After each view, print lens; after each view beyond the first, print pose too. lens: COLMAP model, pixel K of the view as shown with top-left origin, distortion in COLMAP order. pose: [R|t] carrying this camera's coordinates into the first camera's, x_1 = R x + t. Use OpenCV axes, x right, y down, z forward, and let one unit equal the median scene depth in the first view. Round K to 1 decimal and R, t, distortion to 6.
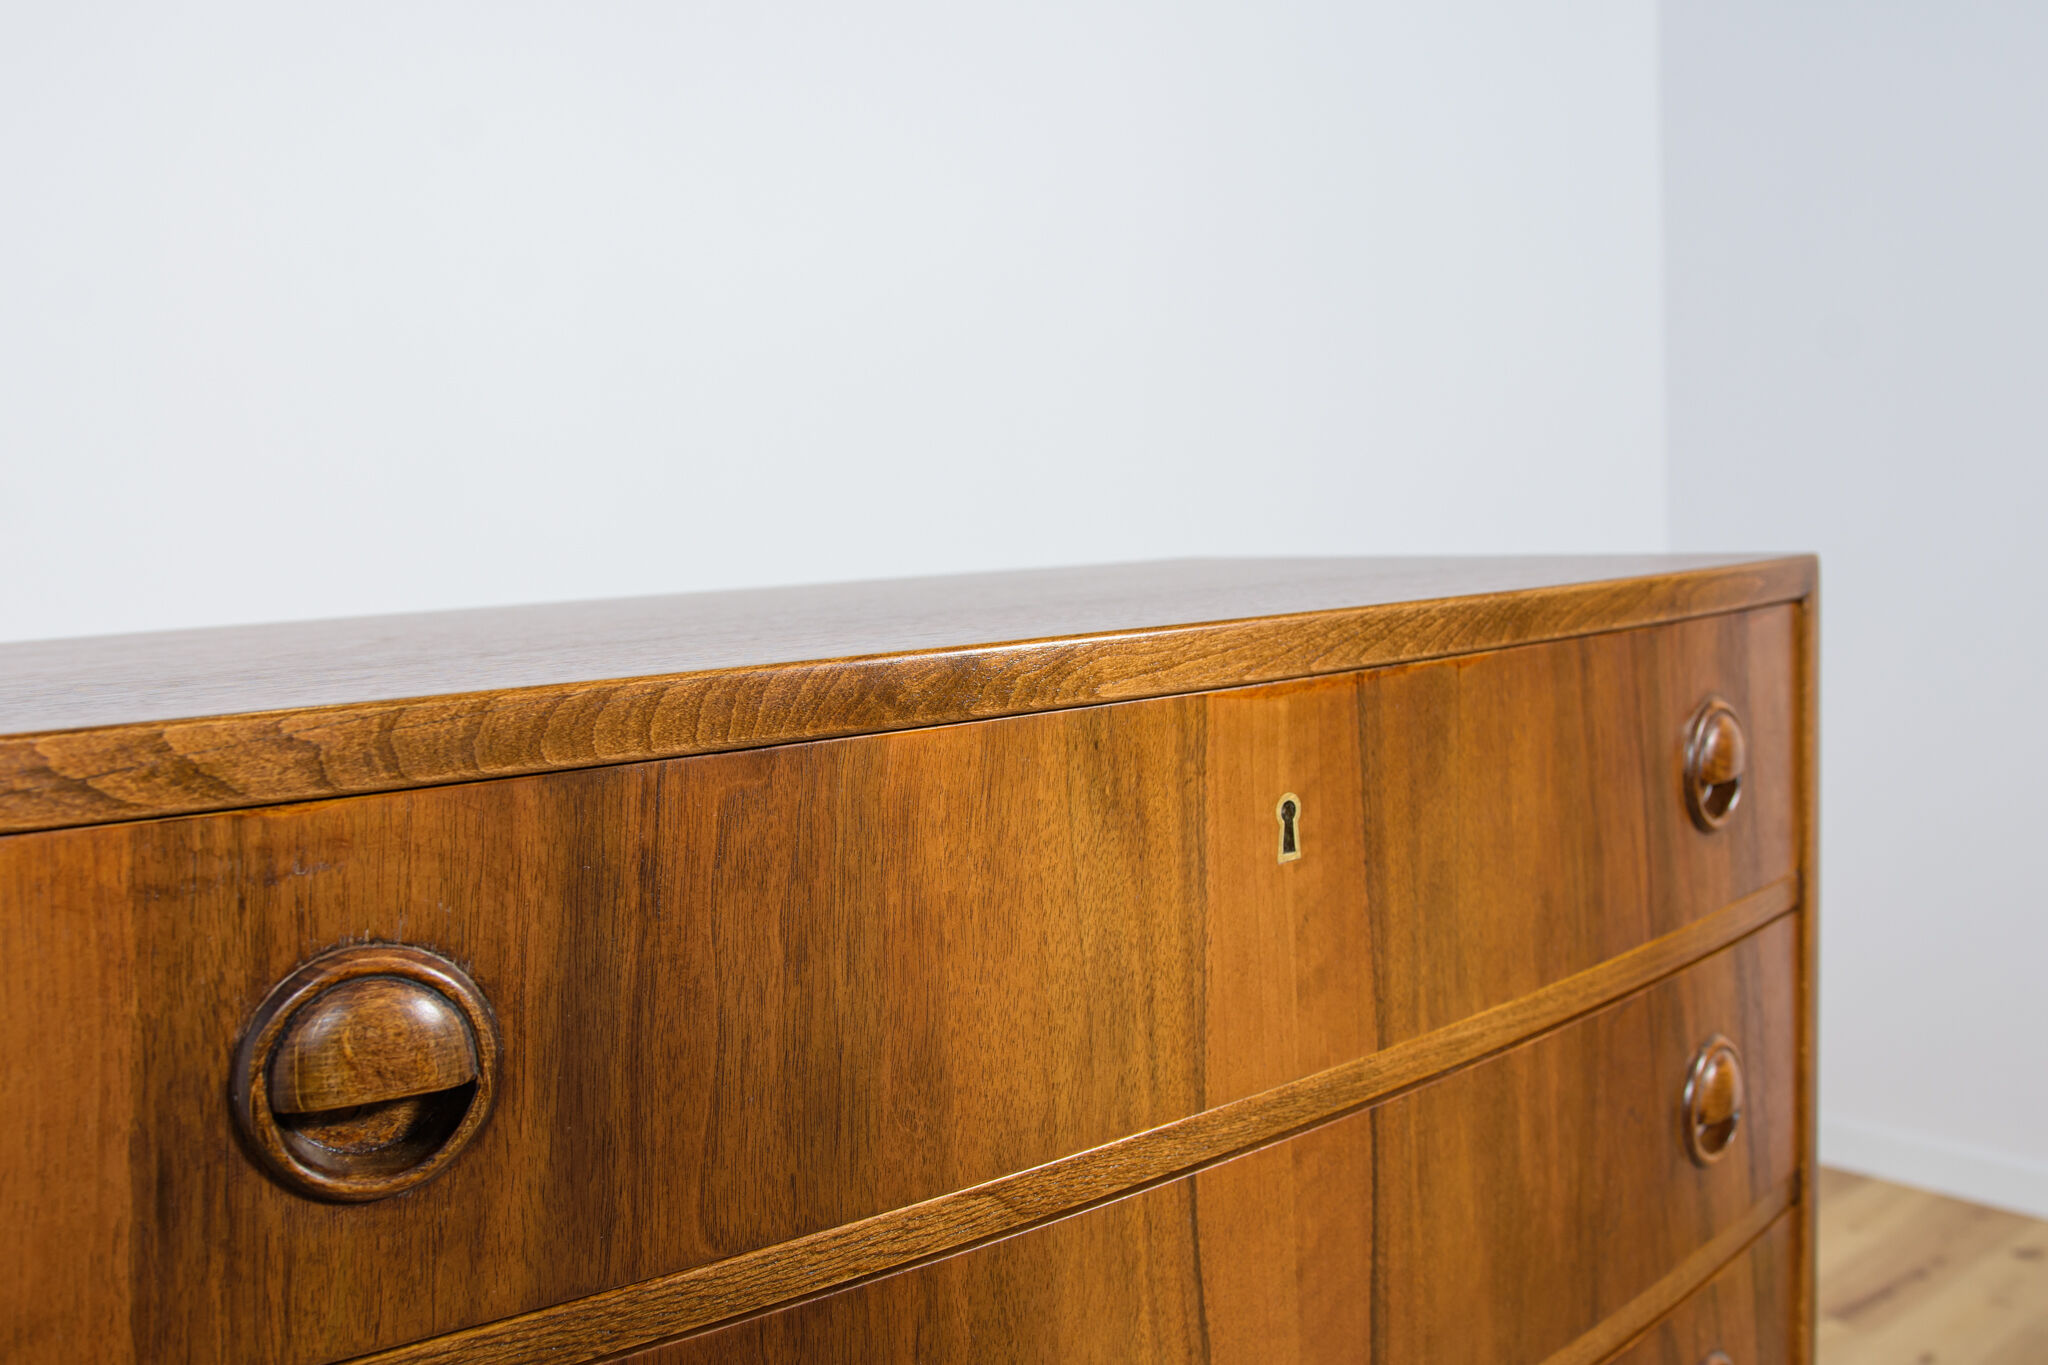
lens RADIAL K [[1805.1, 0, 1024.7], [0, 1805.1, 698.5], [0, 0, 1]] dist [-0.094228, 0.064295]
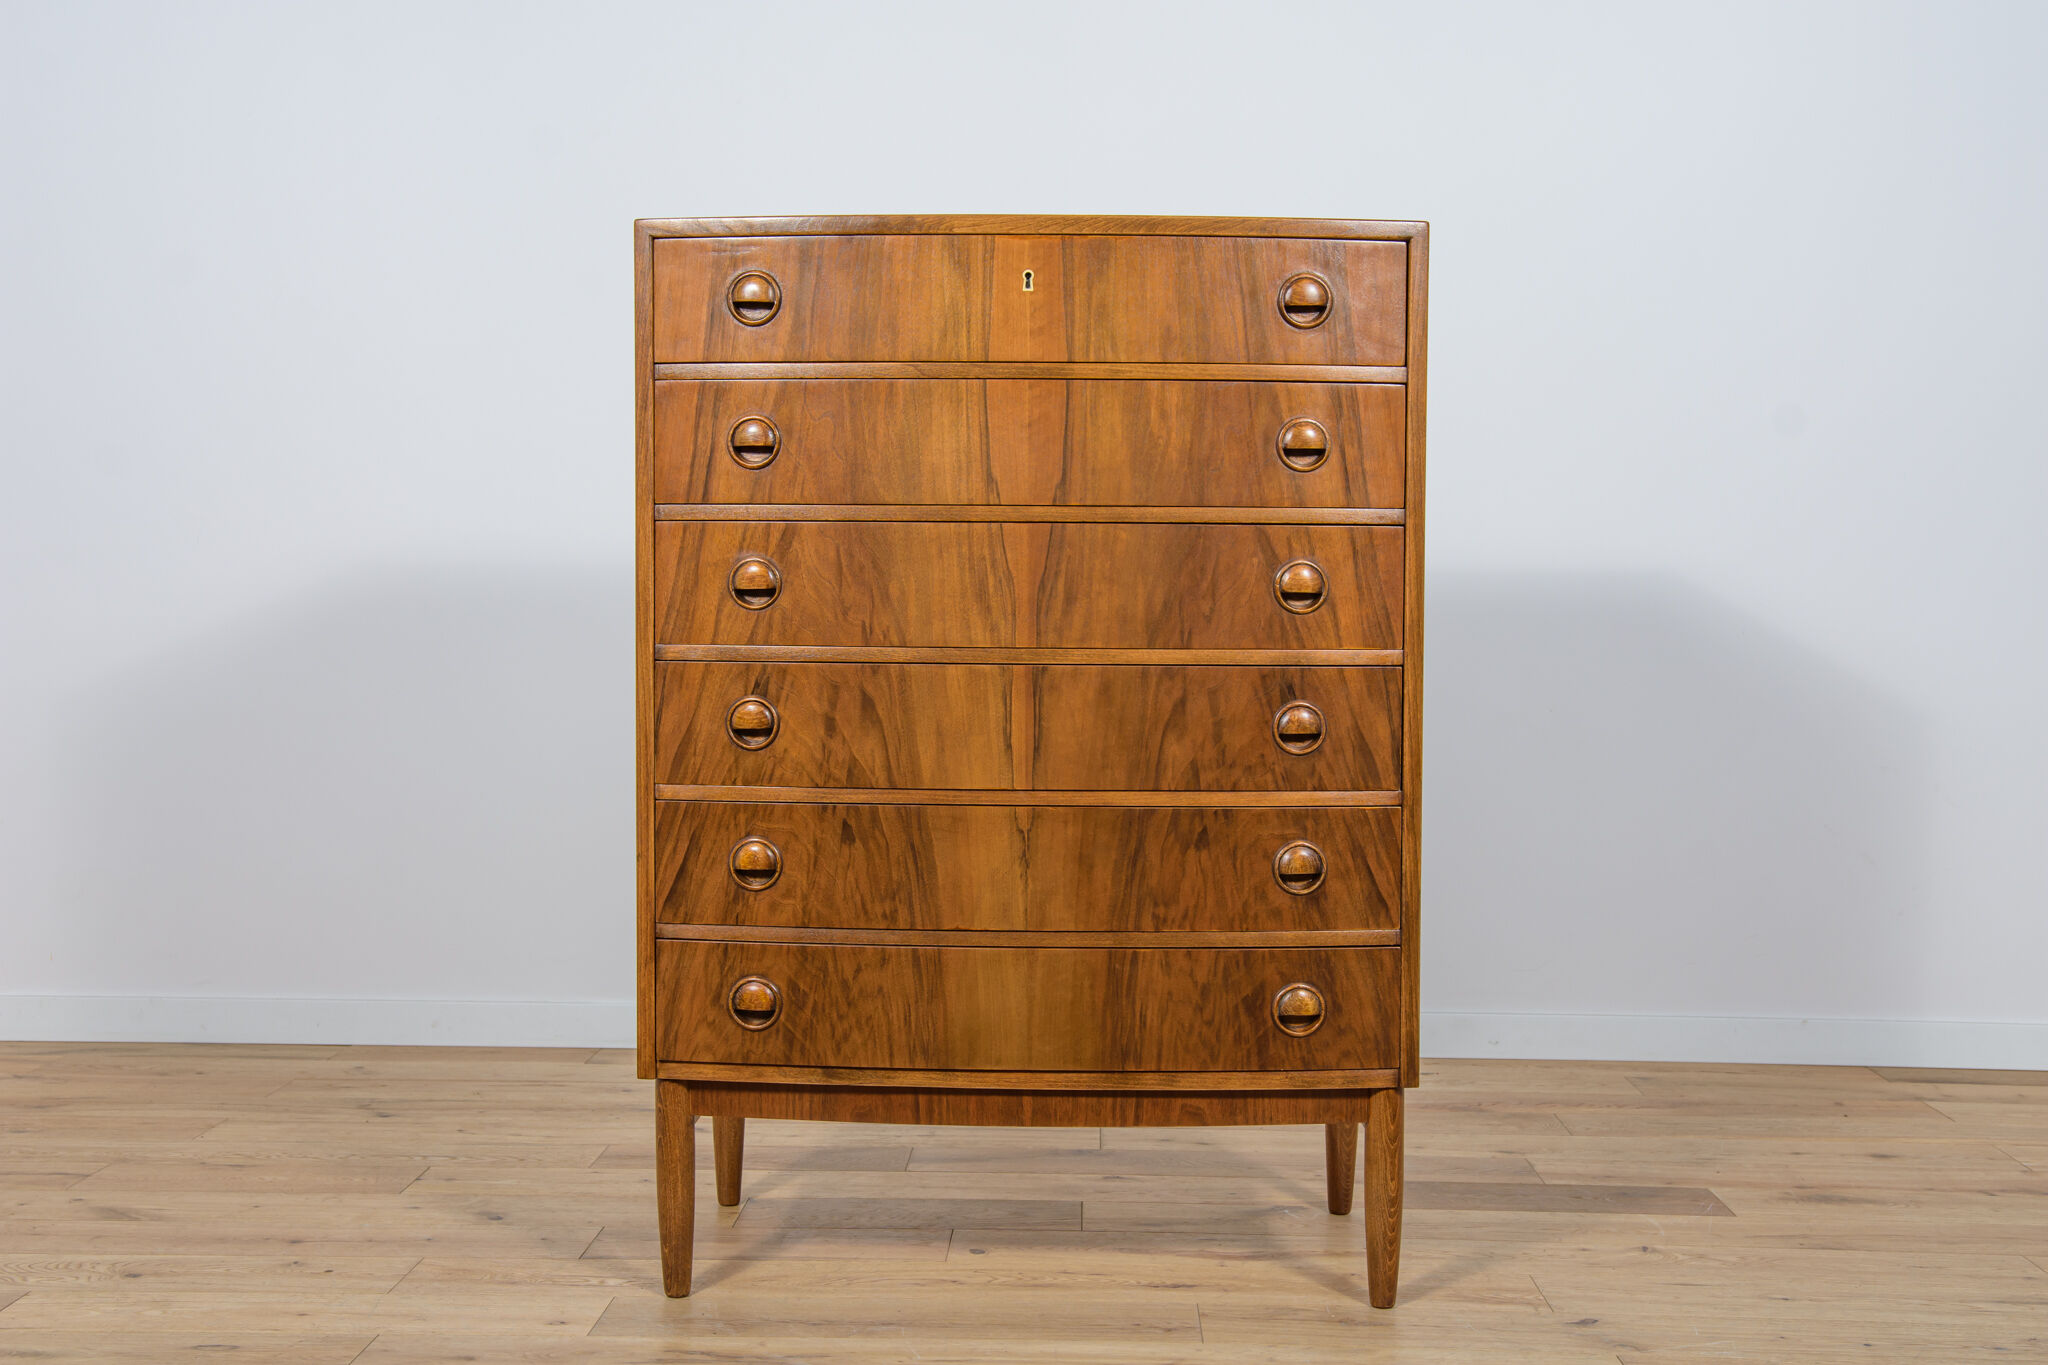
lens RADIAL K [[2308.6, 0, 1024.0], [0, 2308.6, 682.5], [0, 0, 1]] dist [0.002197, 0.148509]
pose [[0.756123, 0.074870, -0.650133, 3.923378], [-0.107896, 0.994101, -0.011005, 1.133721], [0.645474, 0.078468, 0.759741, -2.868366]]
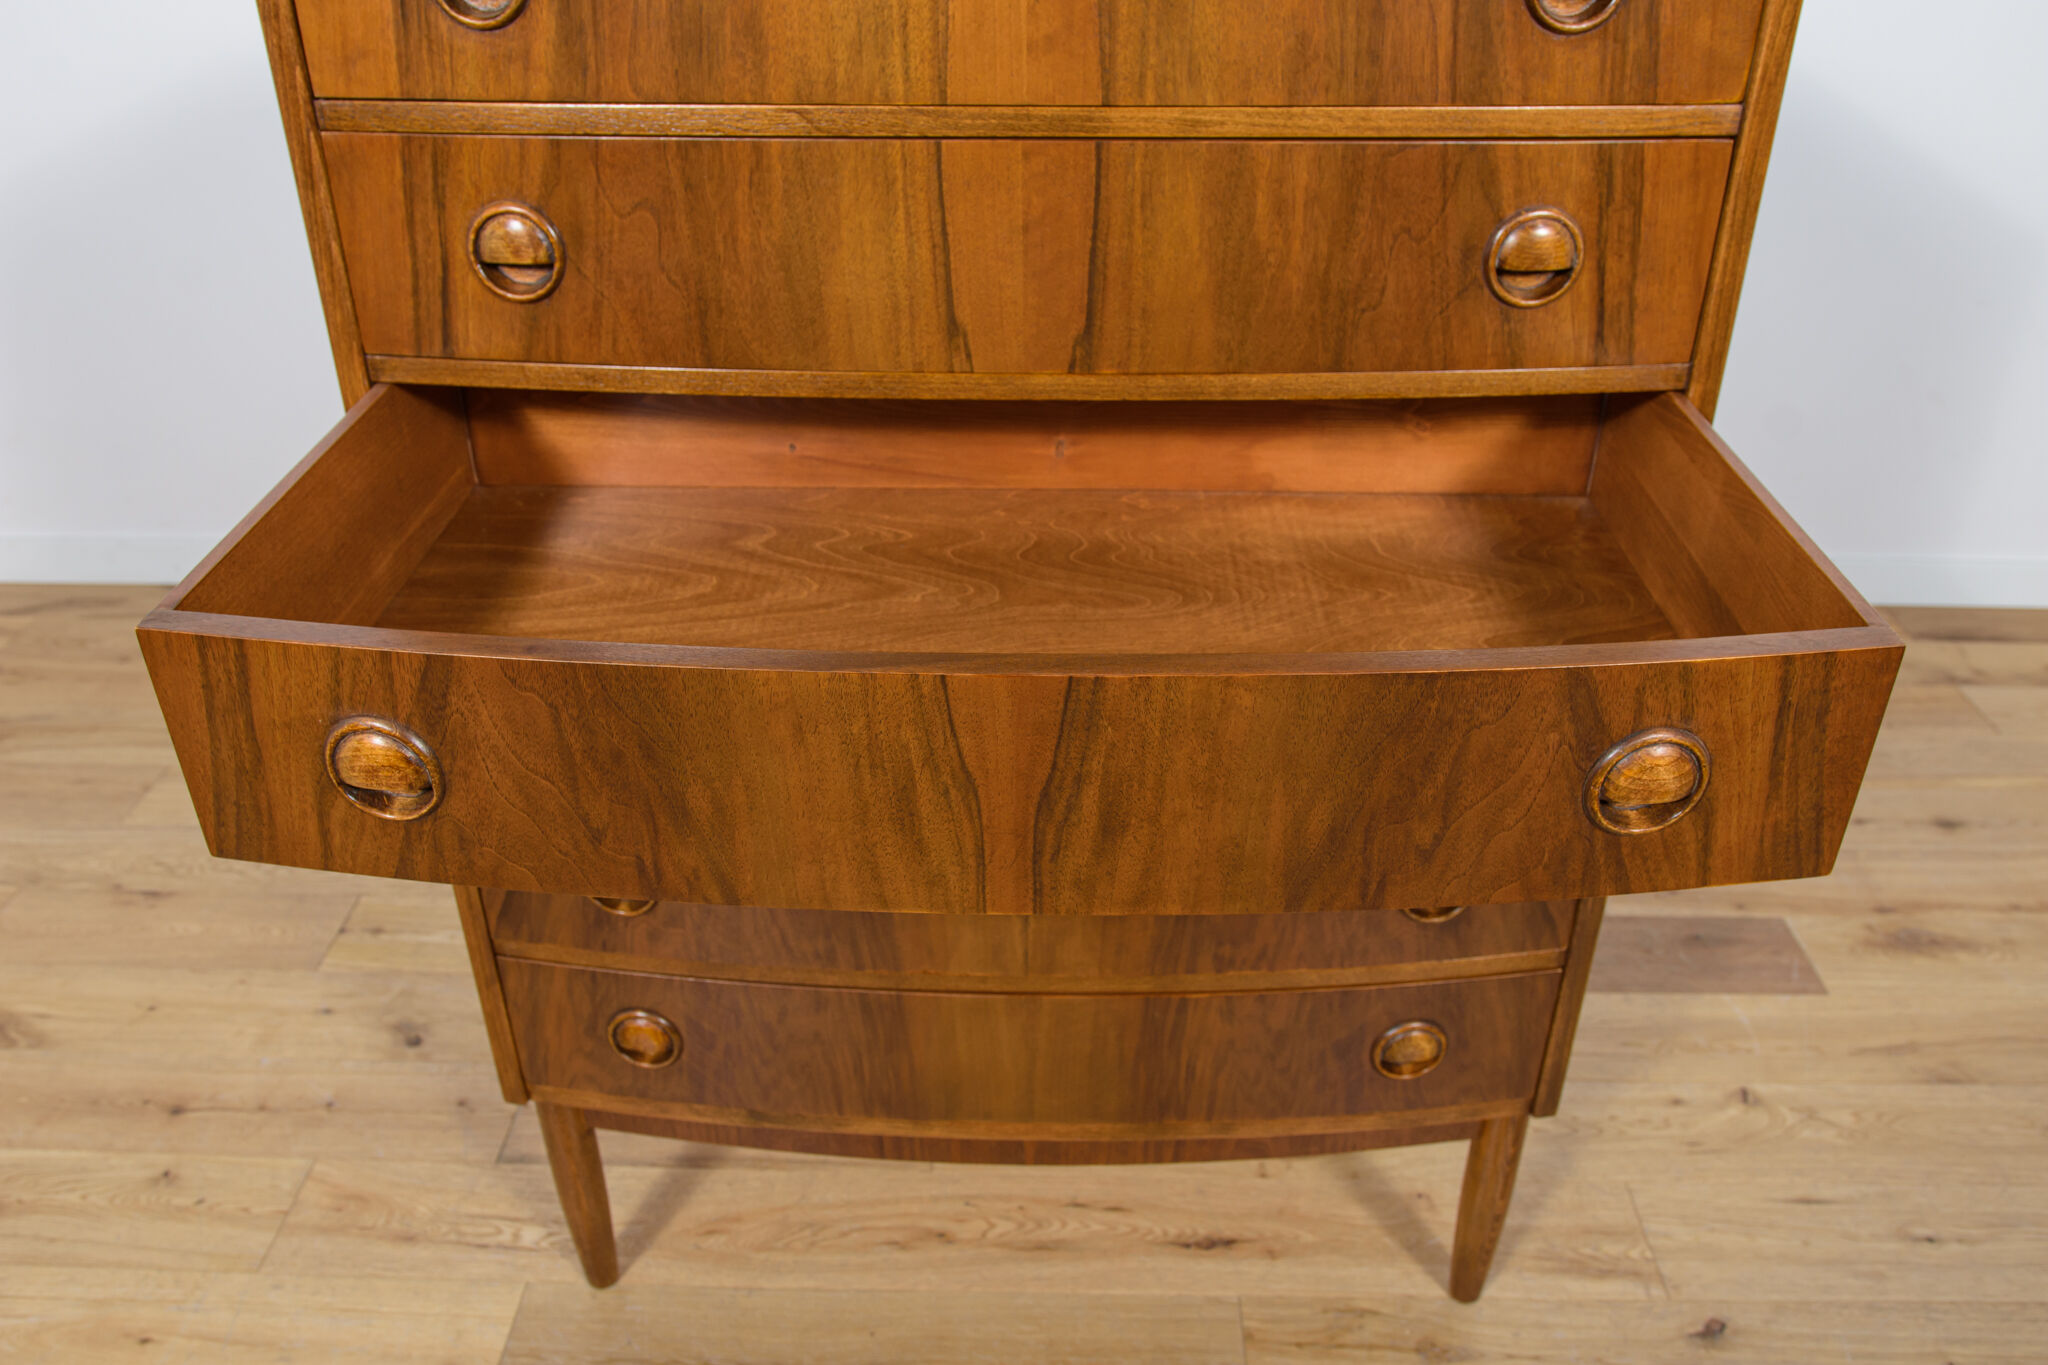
lens RADIAL K [[1616.1, 0, 1028.5], [0, 1616.1, 689.7], [0, 0, 1]] dist [-0.092215, 0.065713]
pose [[0.761418, 0.366841, -0.534481, 1.542010], [-0.101050, 0.881570, 0.461111, 0.014809], [0.640337, -0.297089, 0.708312, -0.257893]]
